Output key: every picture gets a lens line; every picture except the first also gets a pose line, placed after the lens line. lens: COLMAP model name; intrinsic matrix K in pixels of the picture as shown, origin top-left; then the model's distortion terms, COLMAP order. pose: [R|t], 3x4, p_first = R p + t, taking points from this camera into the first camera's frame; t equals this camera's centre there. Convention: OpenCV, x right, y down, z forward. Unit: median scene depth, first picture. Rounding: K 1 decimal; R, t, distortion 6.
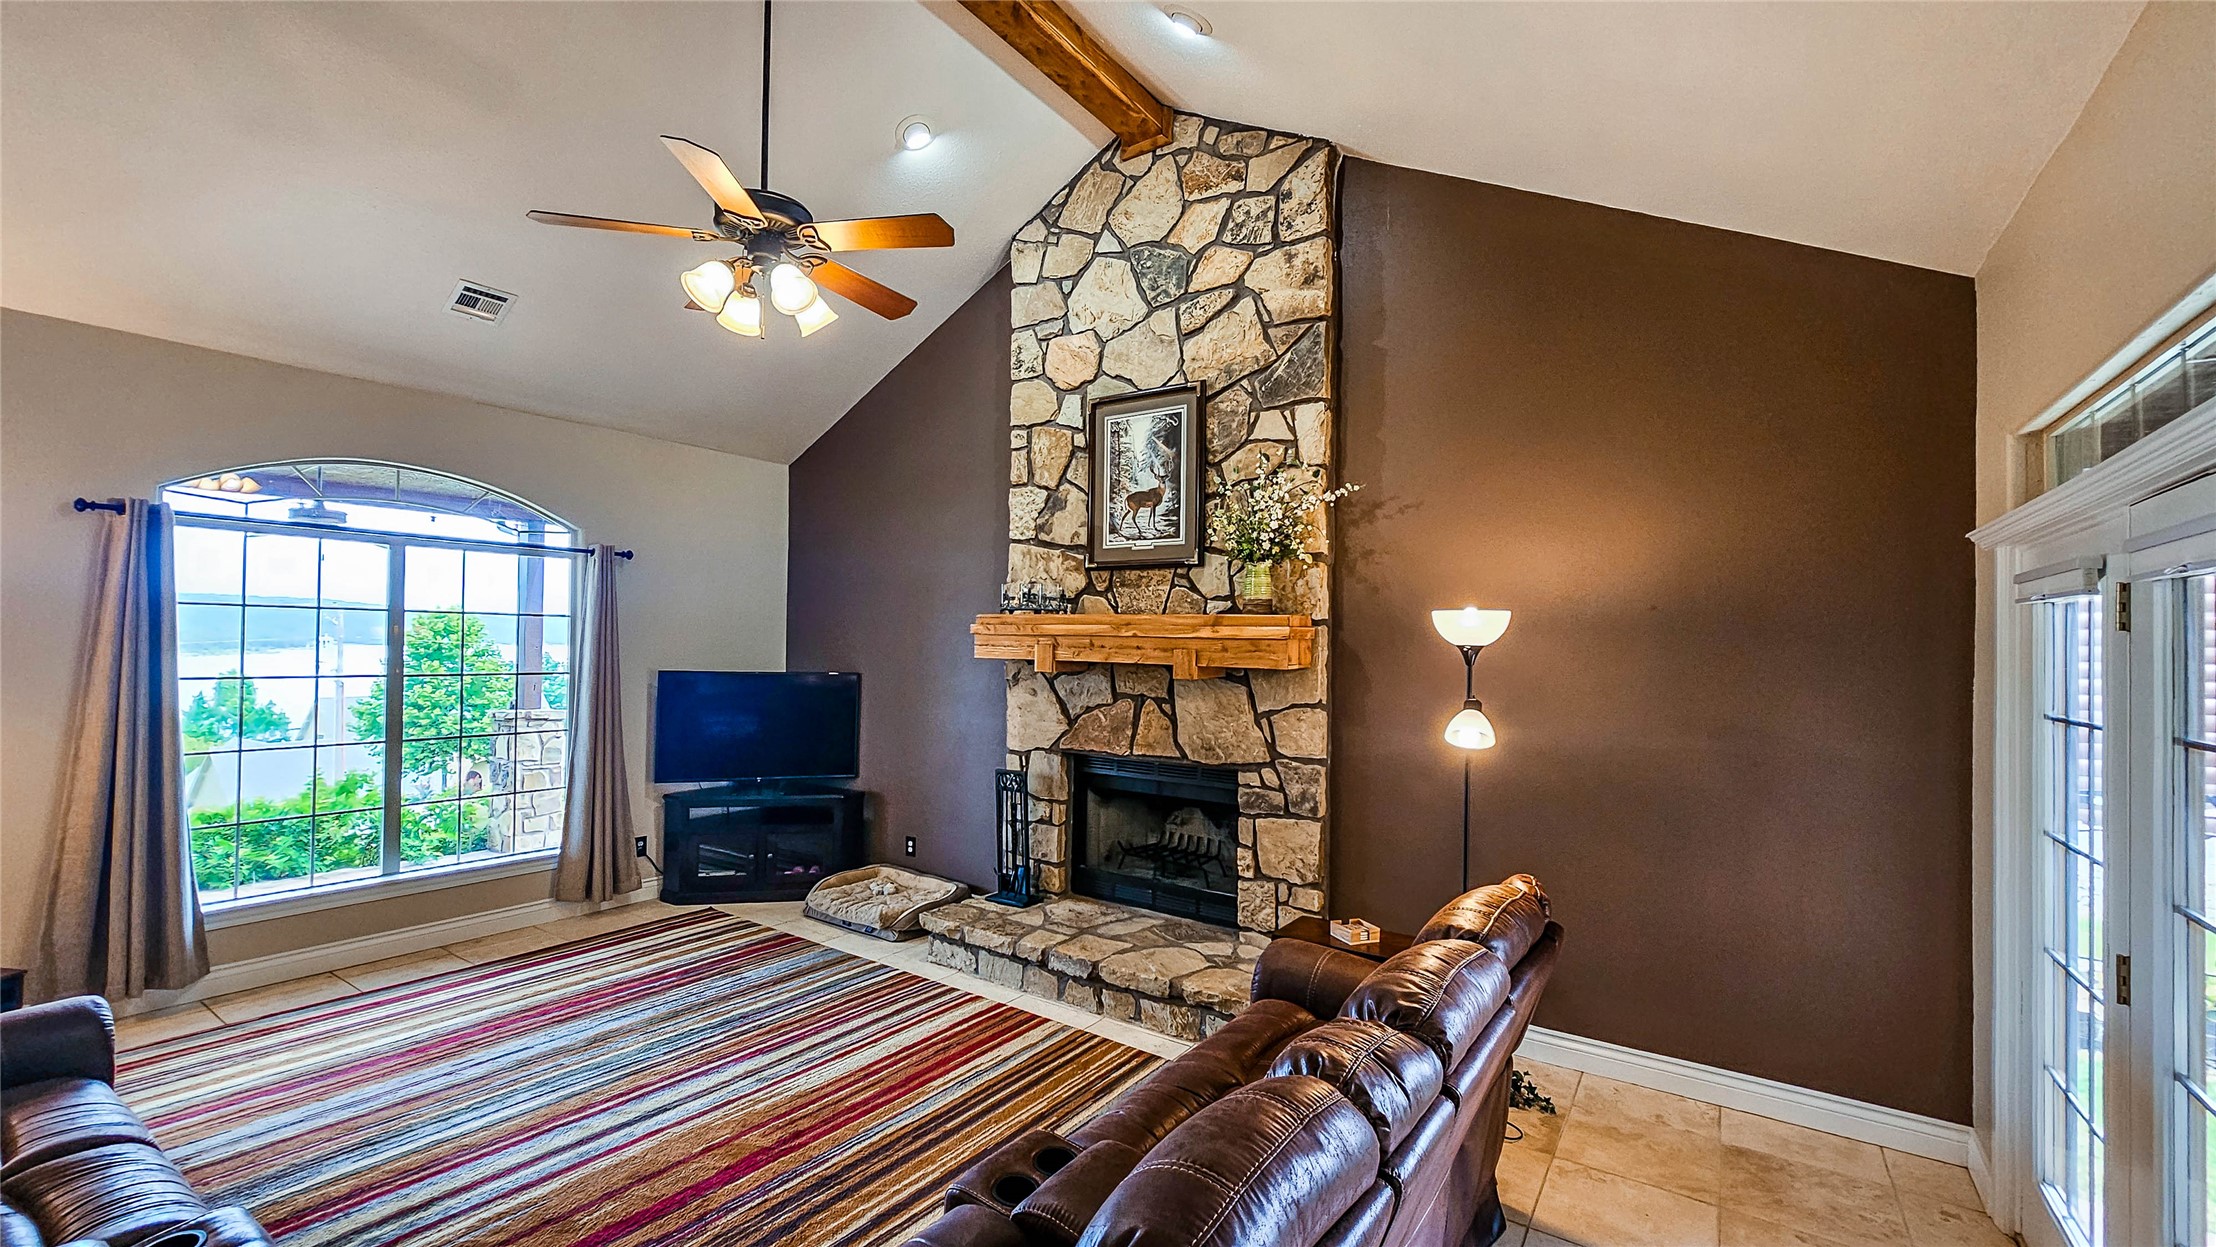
lens RADIAL K [[901.3, 0, 1108.8], [0, 901.3, 633.1], [0, 0, 1]] dist [-0.000477, -0.001522]
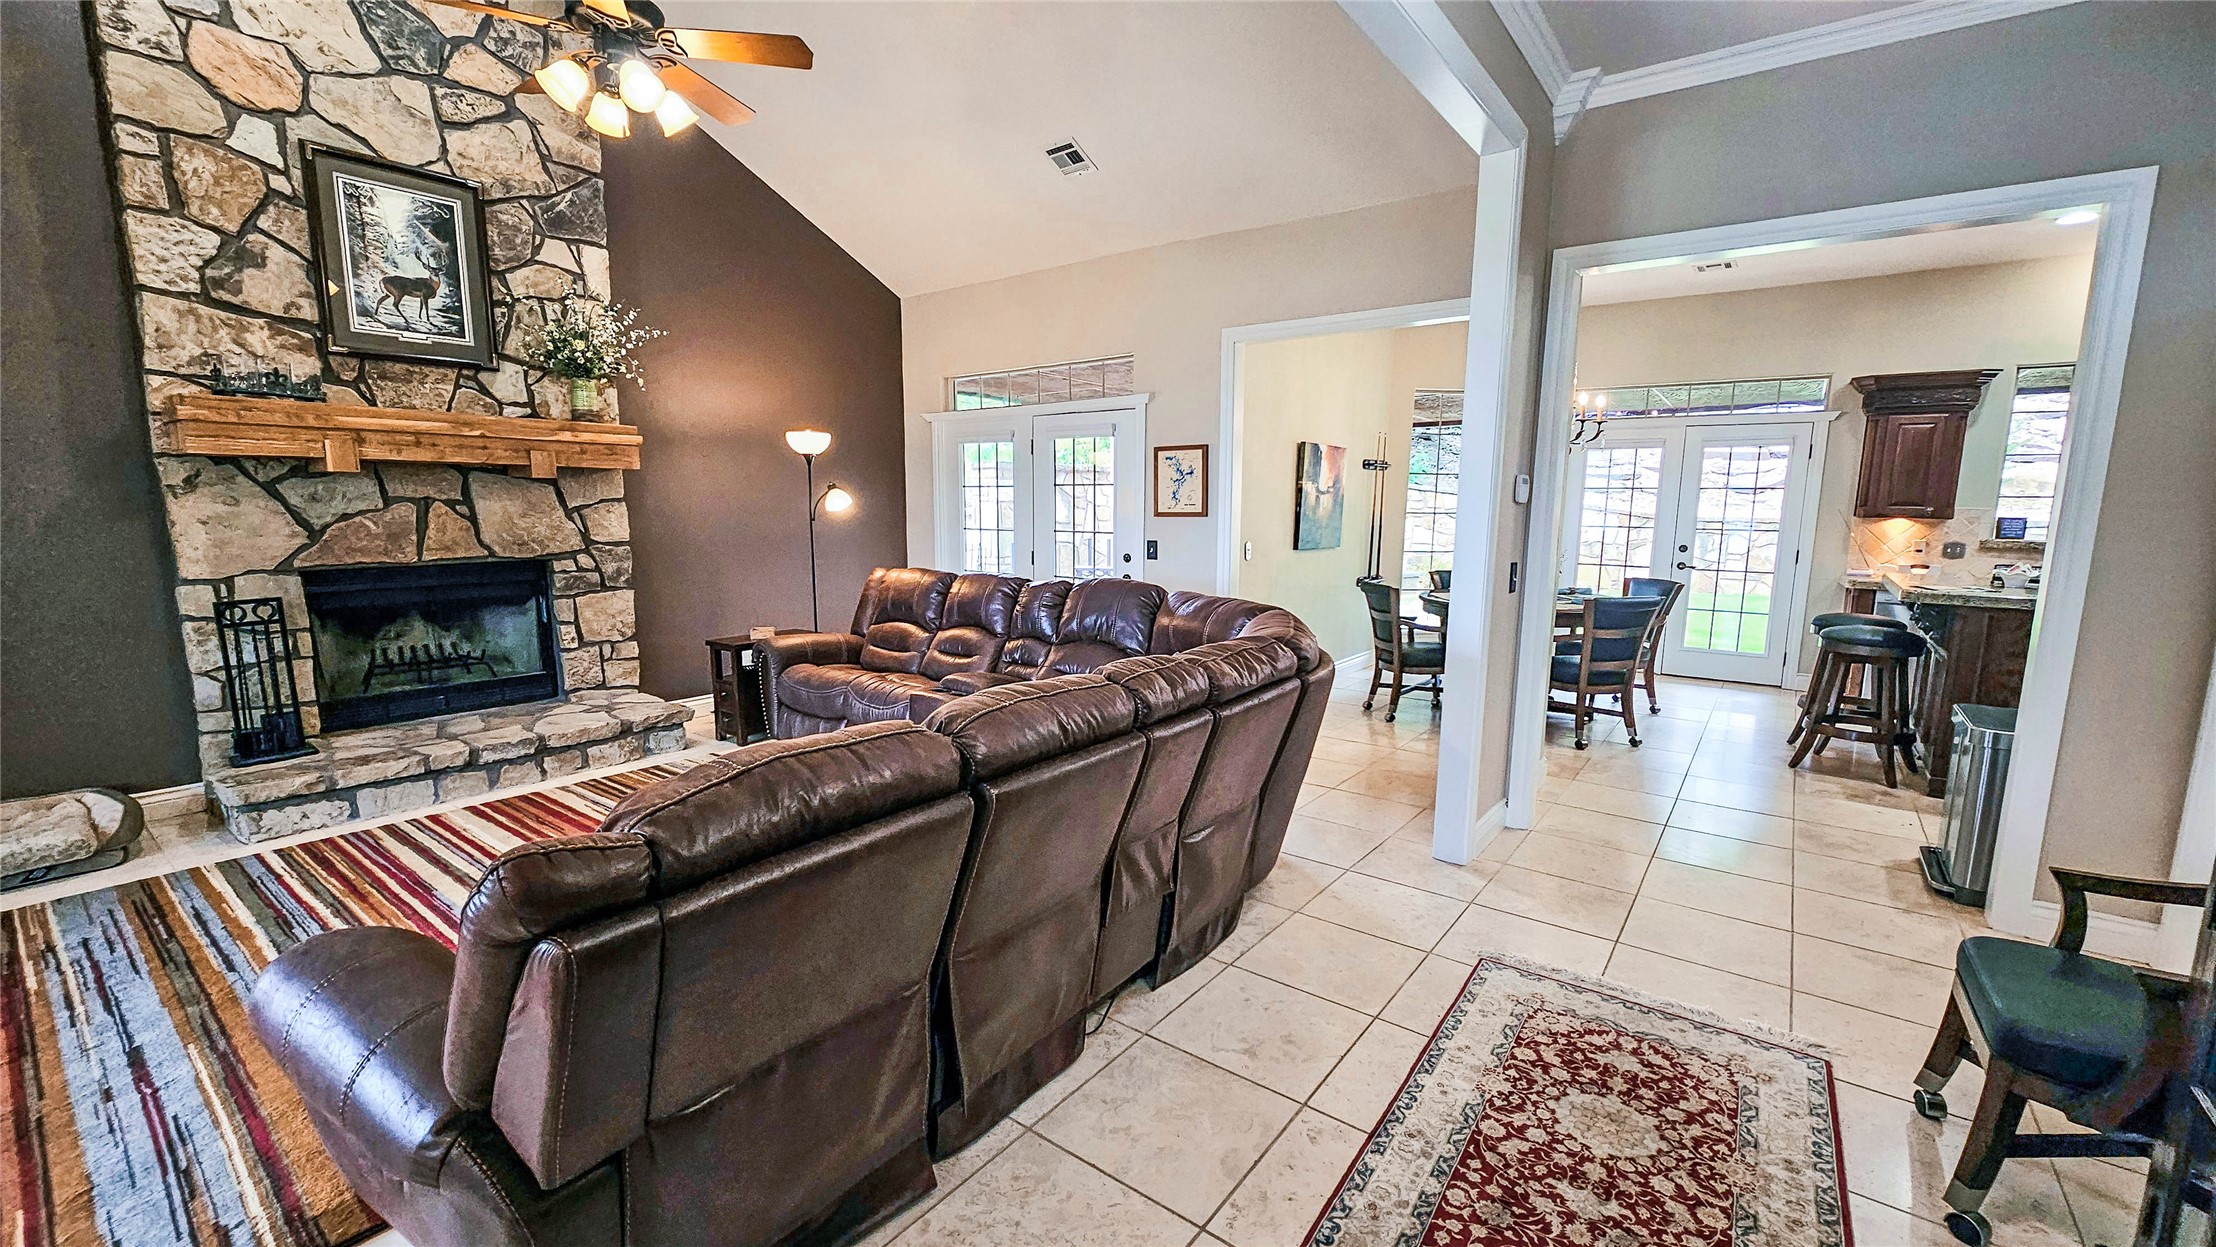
lens RADIAL K [[894.3, 0, 1109.6], [0, 894.3, 635.2], [0, 0, 1]] dist [-0.002687, 0.000102]
pose [[0.044457, -0.164850, 0.985316, -0.928292], [-0.015571, 0.986057, 0.165677, 0.045115], [-0.998890, -0.022708, 0.041271, 0.229509]]
